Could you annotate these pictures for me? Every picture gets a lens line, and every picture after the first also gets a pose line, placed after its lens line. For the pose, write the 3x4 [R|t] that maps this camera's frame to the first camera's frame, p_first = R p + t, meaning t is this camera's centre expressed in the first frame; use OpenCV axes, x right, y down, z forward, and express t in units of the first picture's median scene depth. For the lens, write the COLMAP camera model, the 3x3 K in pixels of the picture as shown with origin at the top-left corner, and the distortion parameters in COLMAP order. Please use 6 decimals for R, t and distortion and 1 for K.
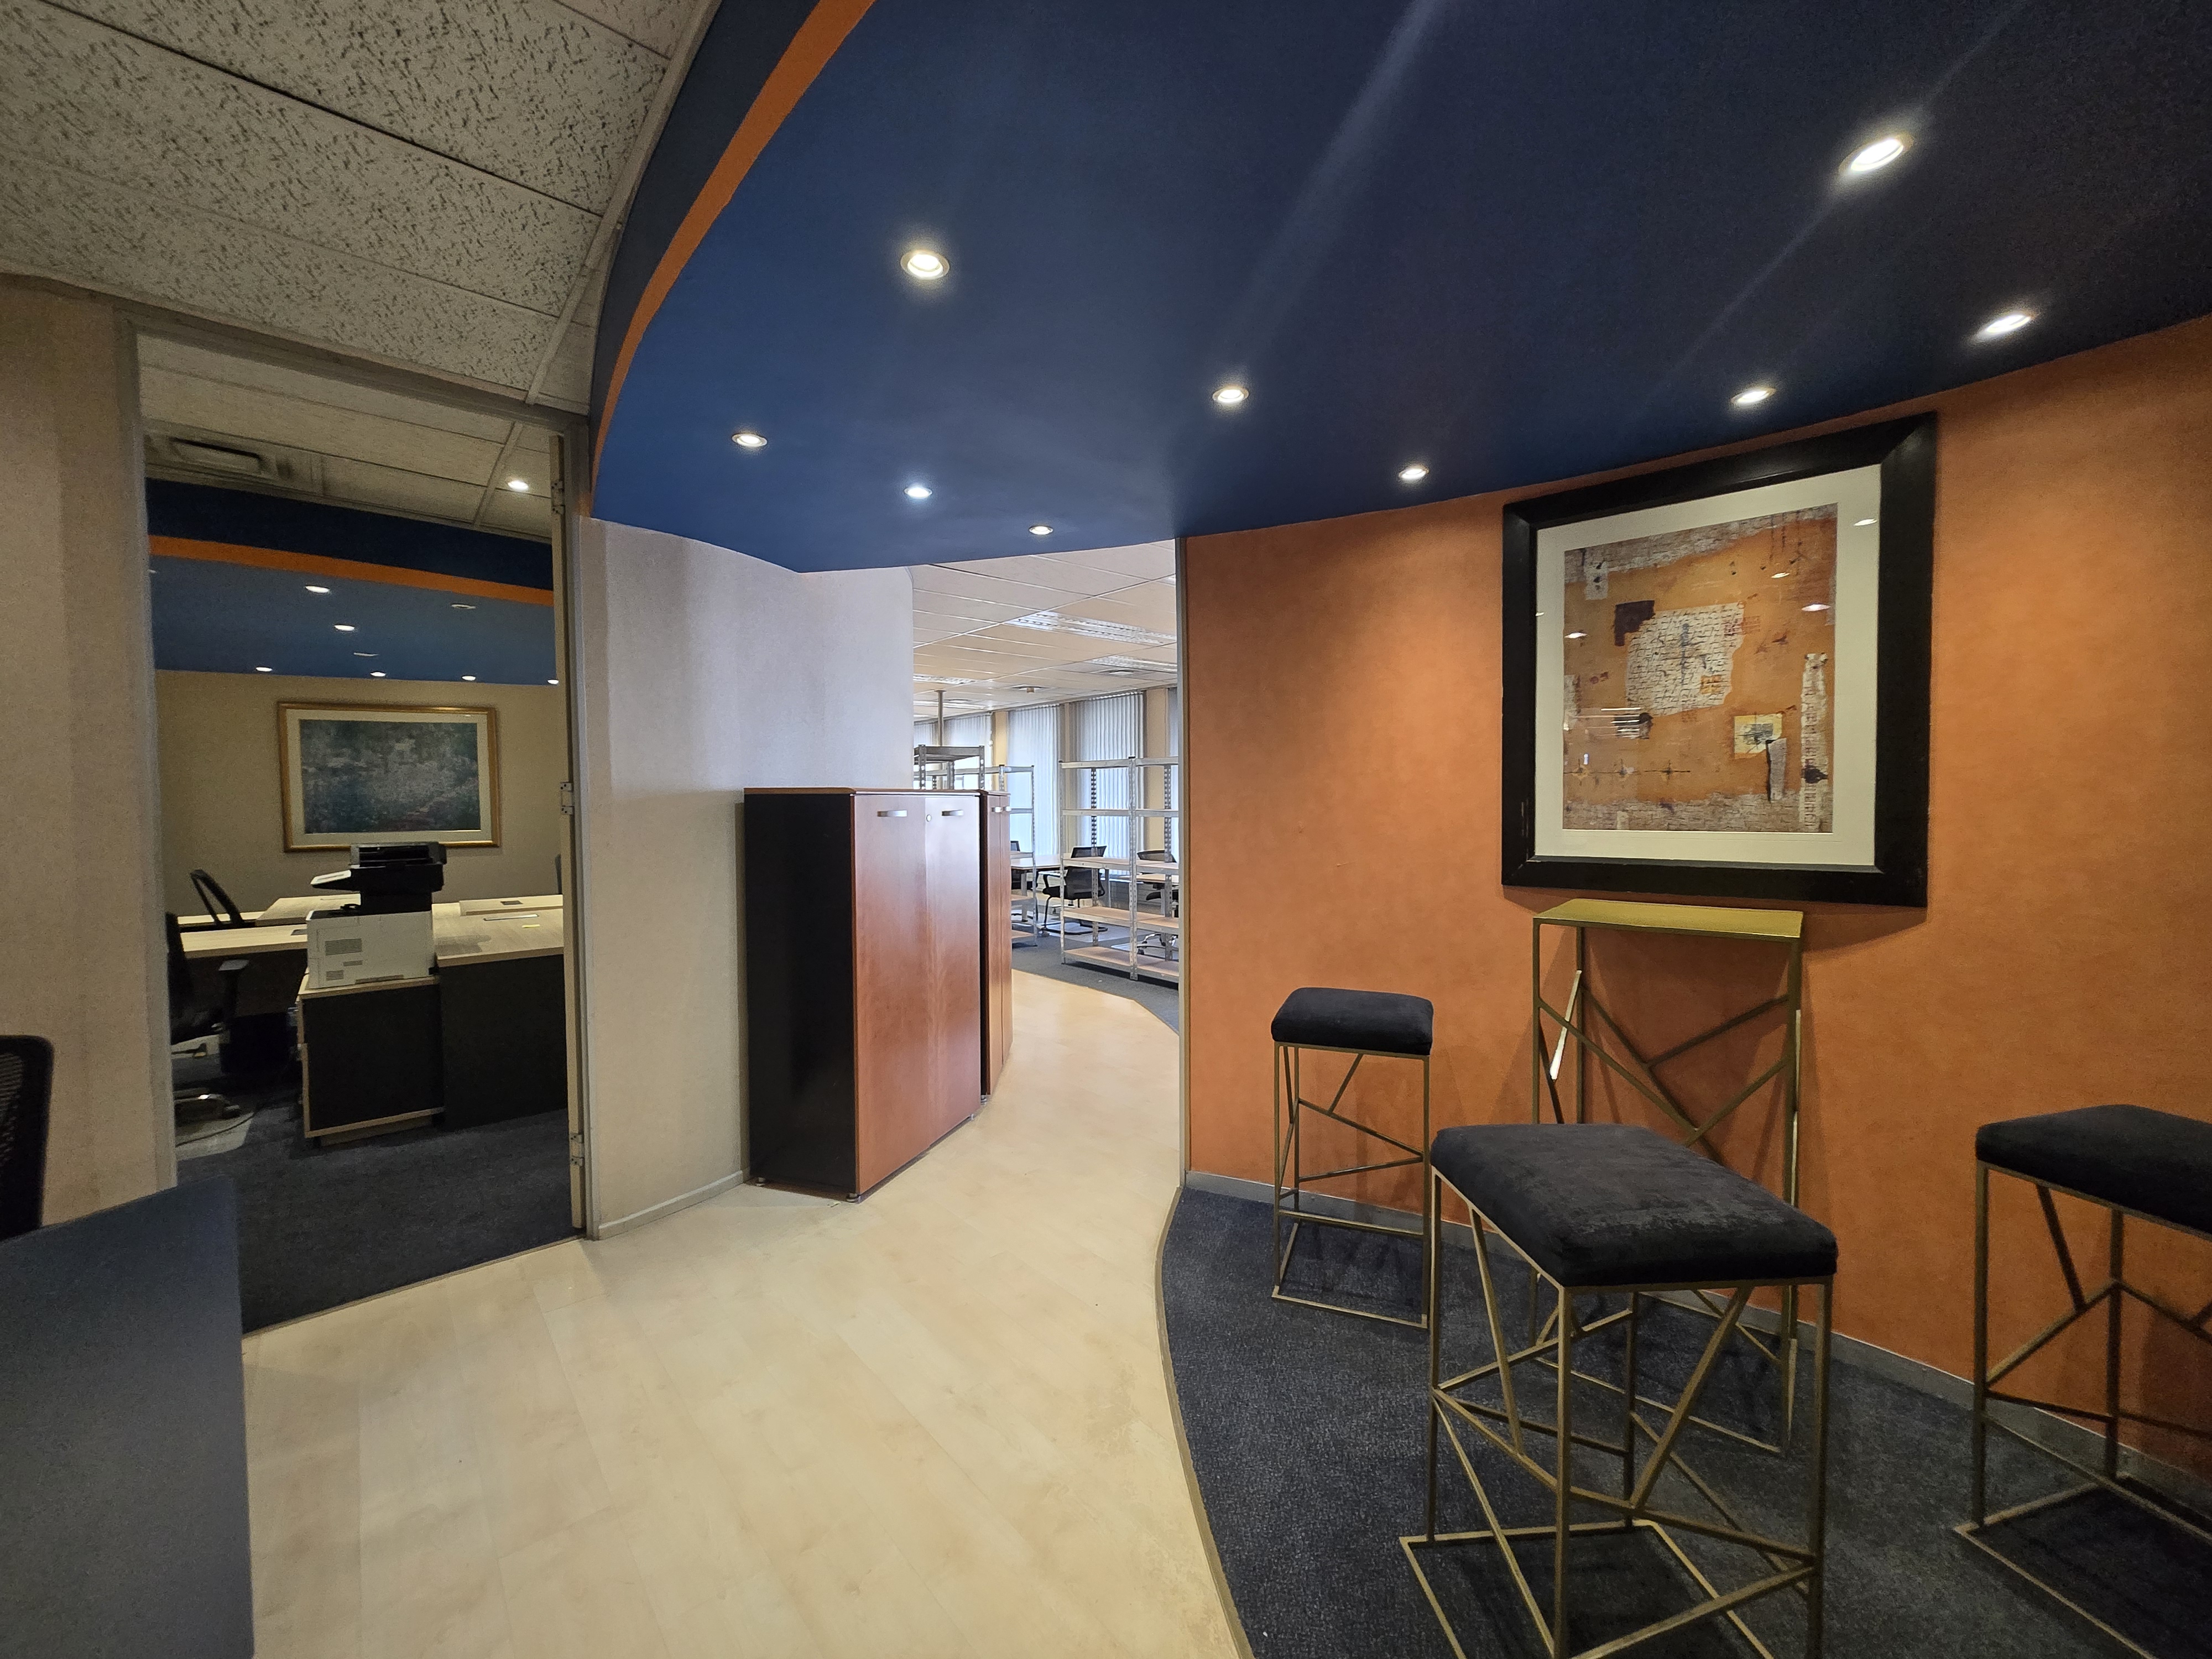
lens RADIAL K [[874.8, 0, 1105.7], [0, 874.8, 820.7], [0, 0, 1]] dist [-0.000702, -0.000068]
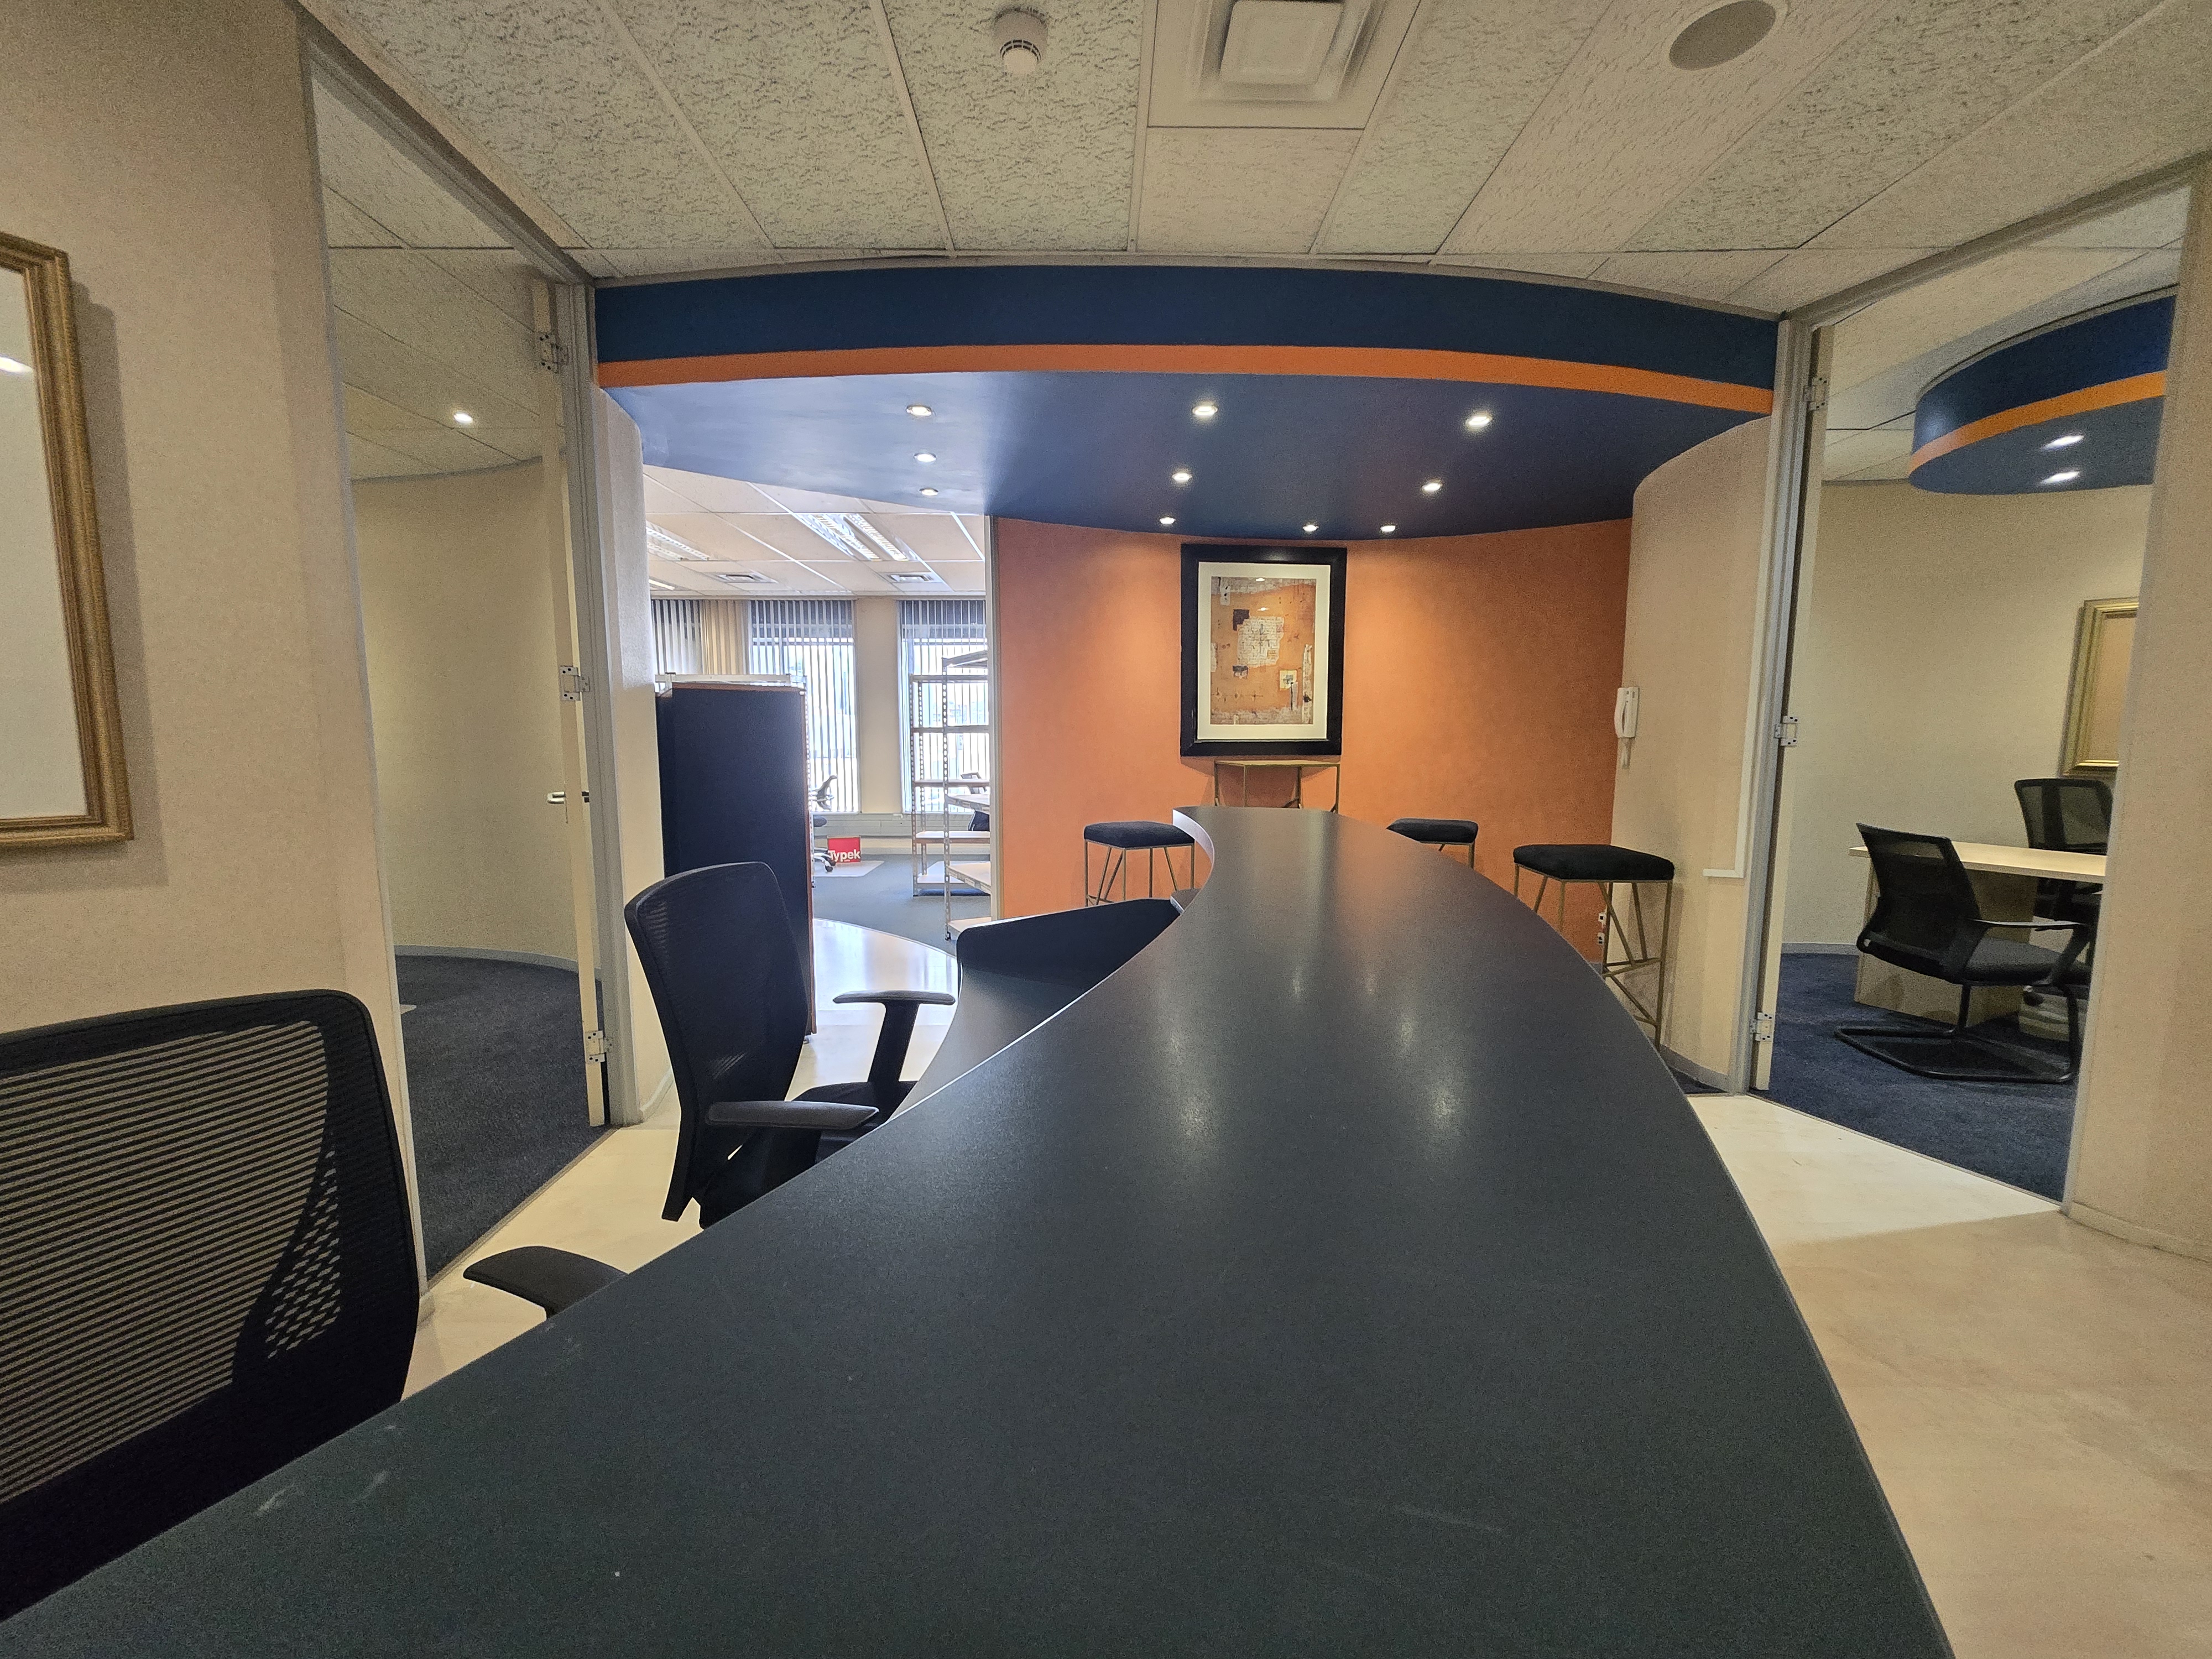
lens RADIAL K [[874.8, 0, 1100.2], [0, 874.8, 826.9], [0, 0, 1]] dist [-0.000702, -0.000068]
pose [[0.650772, -0.075879, 0.755472, -1.192910], [0.015781, 0.996131, 0.086456, 0.068955], [-0.759109, -0.044341, 0.649452, -0.076140]]
